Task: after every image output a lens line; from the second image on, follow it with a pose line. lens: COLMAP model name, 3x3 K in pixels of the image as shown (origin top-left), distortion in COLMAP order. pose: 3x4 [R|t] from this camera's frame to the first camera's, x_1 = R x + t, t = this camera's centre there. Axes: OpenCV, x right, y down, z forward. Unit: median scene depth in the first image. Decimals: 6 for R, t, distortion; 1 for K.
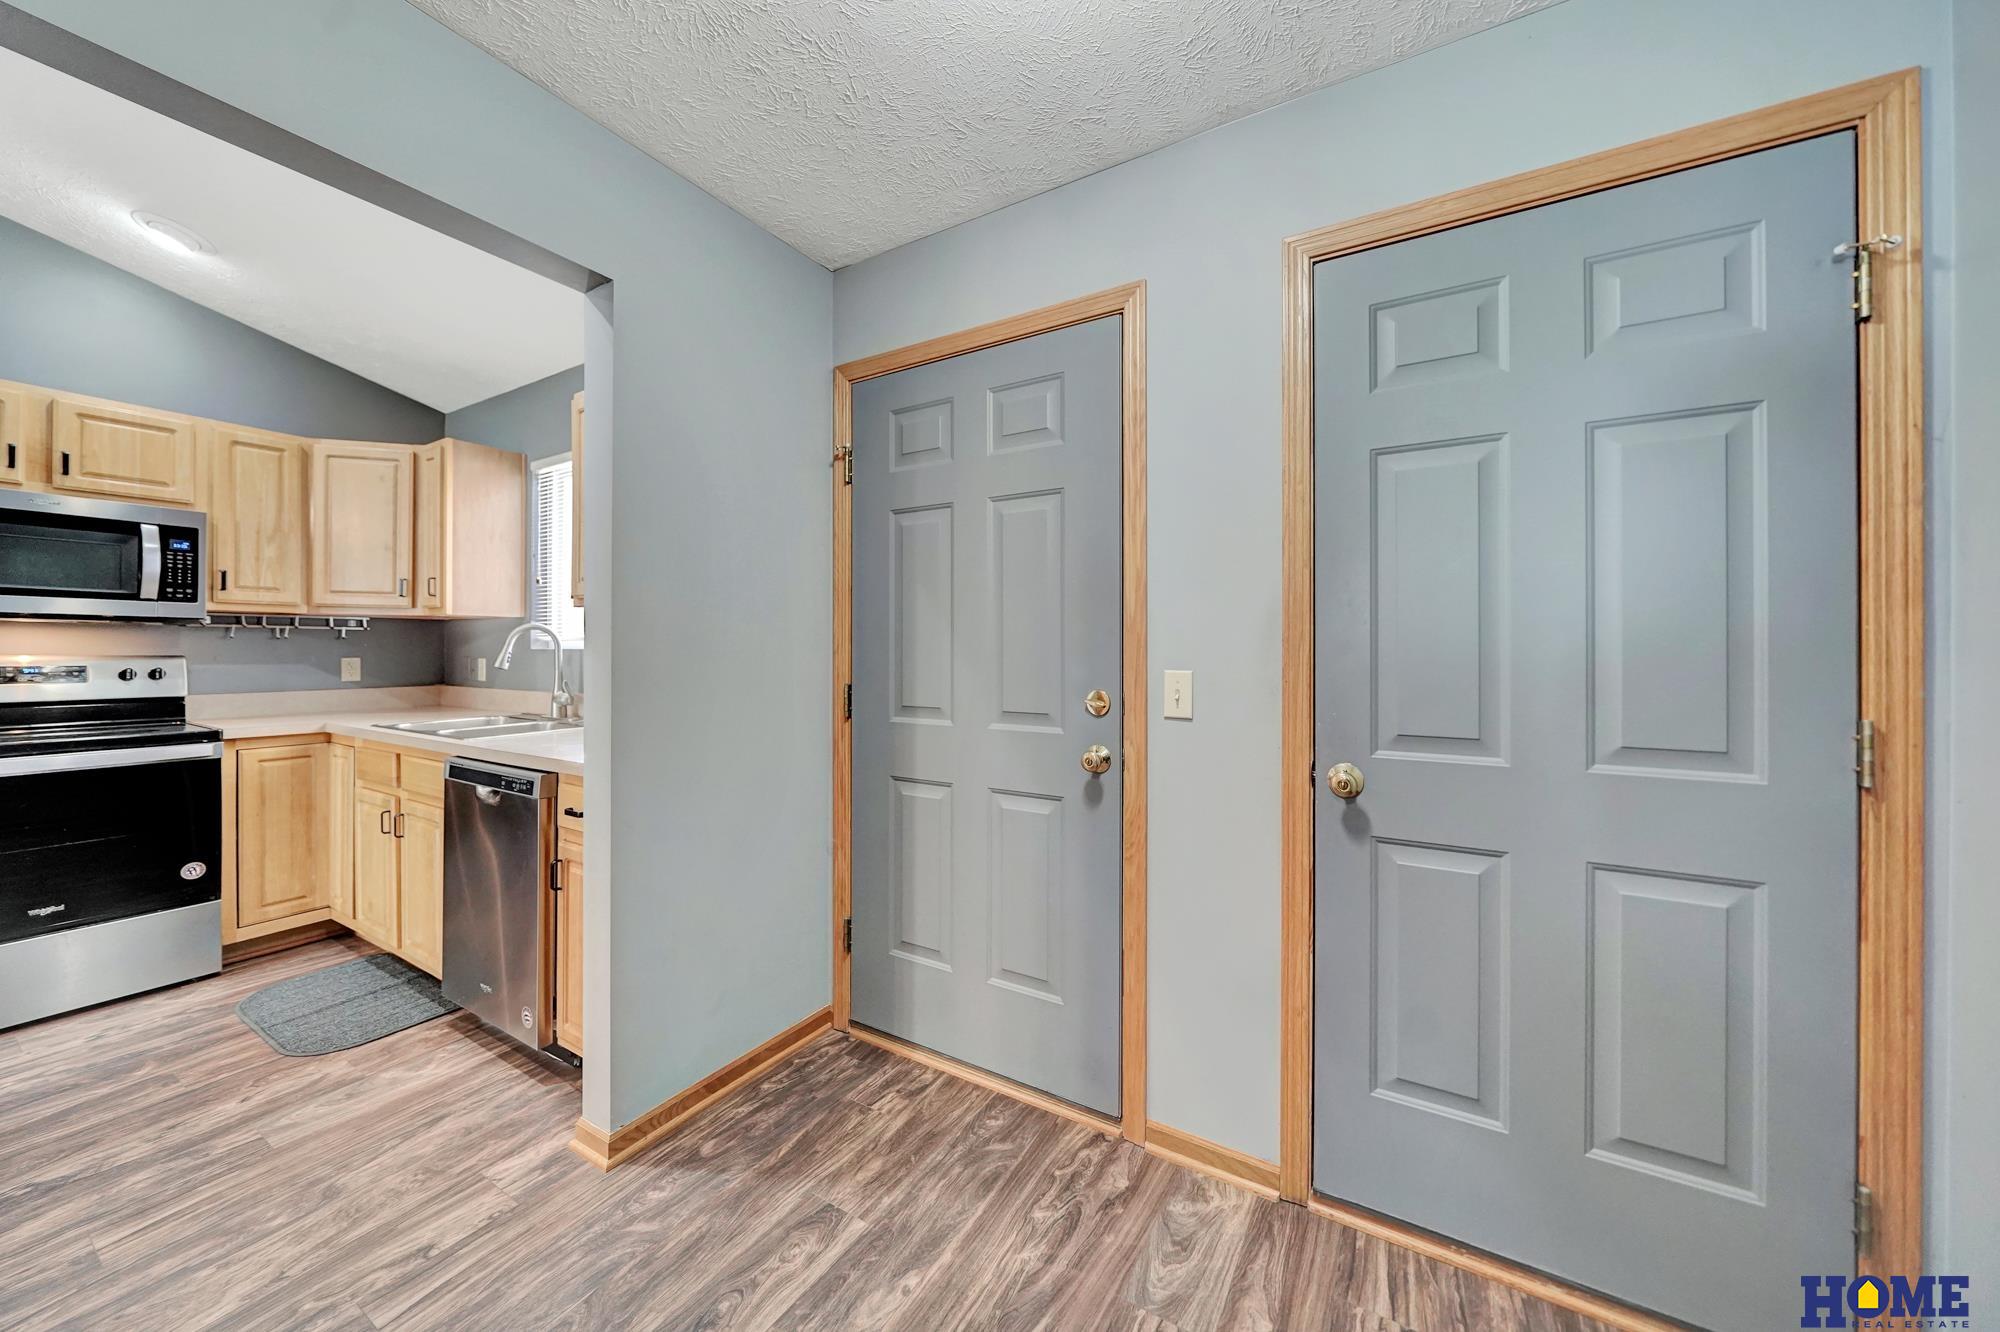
lens RADIAL K [[692.7, 0, 1008.2], [0, 692.7, 649.2], [0, 0, 1]] dist [-0.005290, 0.000174]
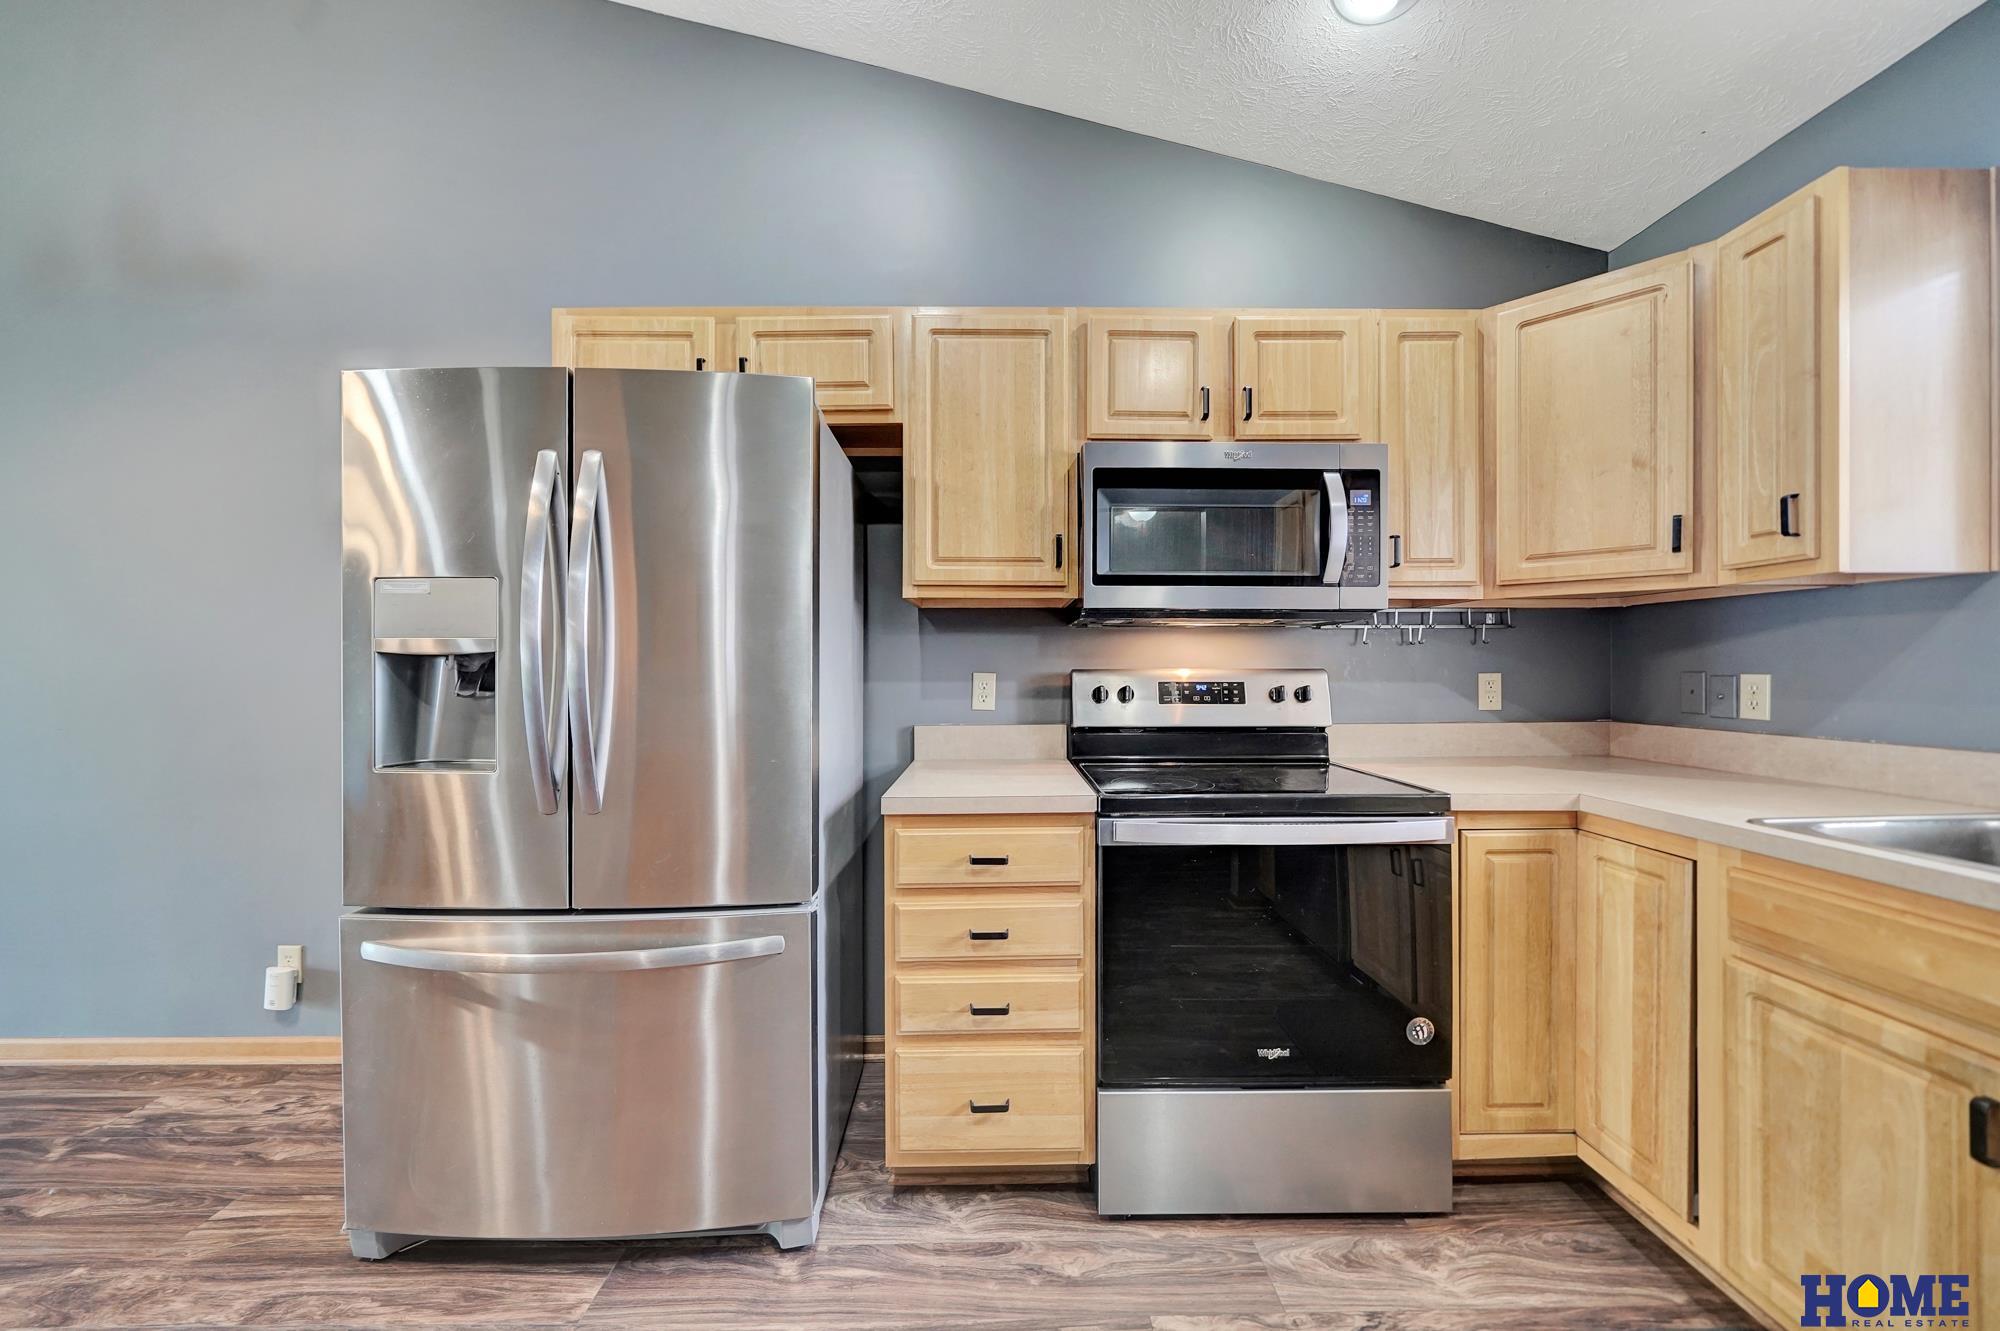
lens RADIAL K [[692.7, 0, 995.2], [0, 692.7, 671.9], [0, 0, 1]] dist [-0.005290, 0.000174]
pose [[0.515282, -0.001927, -0.857019, -0.973221], [0.005024, 0.999987, 0.000772, 0.013038], [0.857006, -0.004703, 0.515285, 0.430991]]
